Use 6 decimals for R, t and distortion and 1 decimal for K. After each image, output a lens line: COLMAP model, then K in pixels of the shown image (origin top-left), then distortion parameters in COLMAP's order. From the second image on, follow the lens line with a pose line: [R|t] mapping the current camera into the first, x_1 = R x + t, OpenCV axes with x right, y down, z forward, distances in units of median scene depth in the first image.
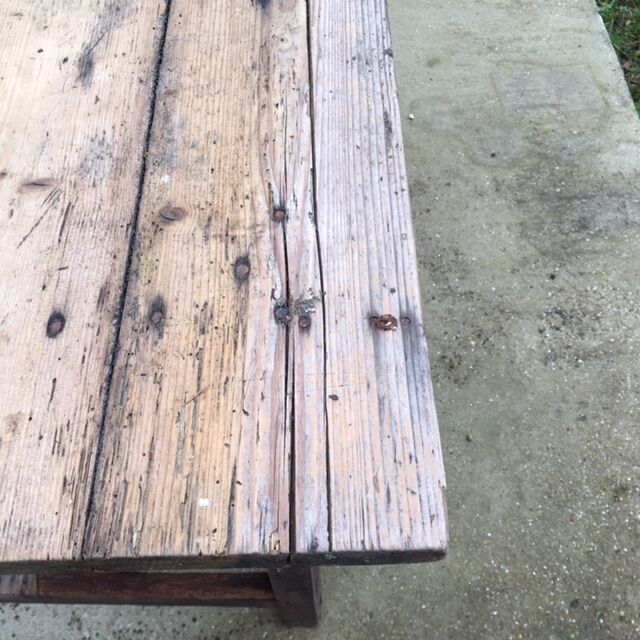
lens RADIAL K [[720.2, 0, 320.0], [0, 720.2, 320.0], [0, 0, 1]] dist [0.119518, -0.219261]
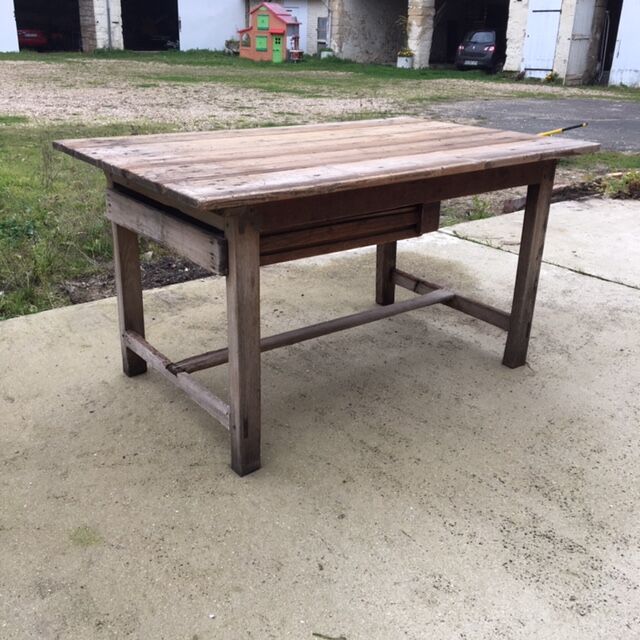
lens RADIAL K [[720.2, 0, 320.0], [0, 720.2, 320.0], [0, 0, 1]] dist [0.119518, -0.219261]
pose [[-0.601523, -0.285252, 0.746191, -2.012918], [0.668695, 0.331241, 0.665678, -1.674725], [-0.437055, 0.899395, -0.008502, 1.156708]]
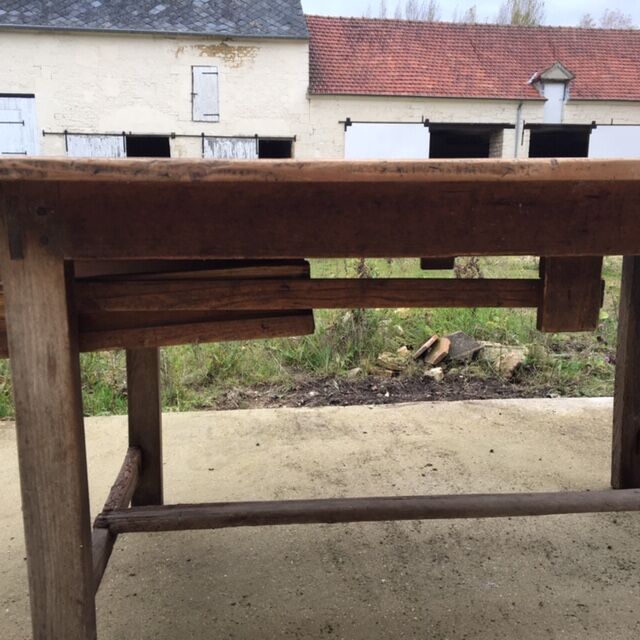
lens RADIAL K [[720.2, 0, 320.0], [0, 720.2, 320.0], [0, 0, 1]] dist [0.119518, -0.219261]
pose [[-0.093358, -0.158957, 0.982862, -1.485045], [0.836723, 0.522499, 0.163980, -0.660856], [-0.539610, 0.837691, 0.084224, 0.876783]]
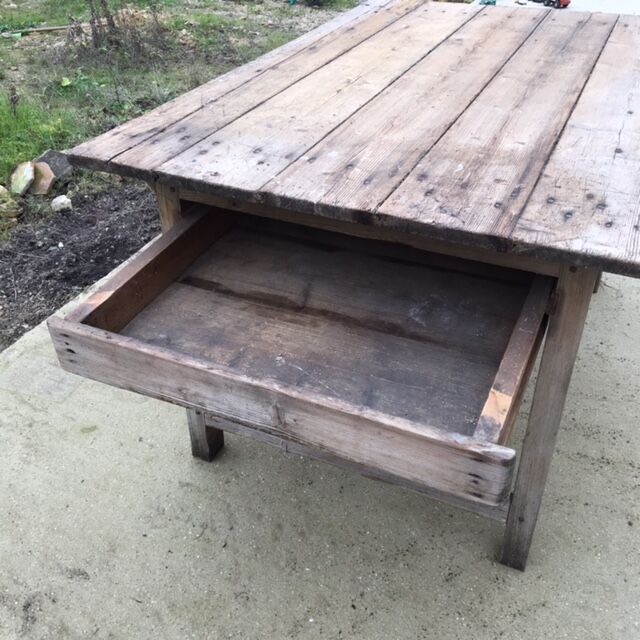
lens RADIAL K [[720.2, 0, 320.0], [0, 720.2, 320.0], [0, 0, 1]] dist [0.119518, -0.219261]
pose [[-0.909052, -0.205730, 0.362352, -0.760044], [0.366159, 0.020642, 0.930323, -1.874399], [-0.198875, 0.978391, 0.056566, 1.123559]]
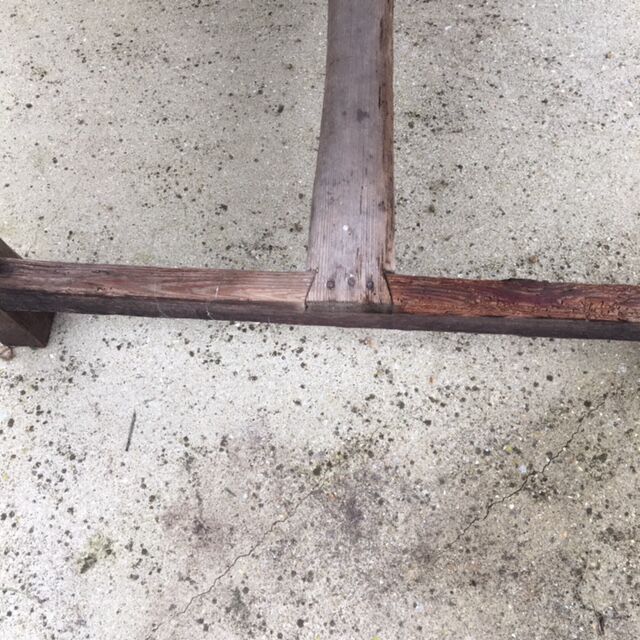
lens RADIAL K [[720.2, 0, 320.0], [0, 720.2, 320.0], [0, 0, 1]] dist [0.119518, -0.219261]
pose [[0.998161, 0.038708, -0.046644, -0.348278], [-0.032189, 0.990566, 0.133205, 0.250545], [0.051360, -0.131459, 0.989990, 0.268005]]
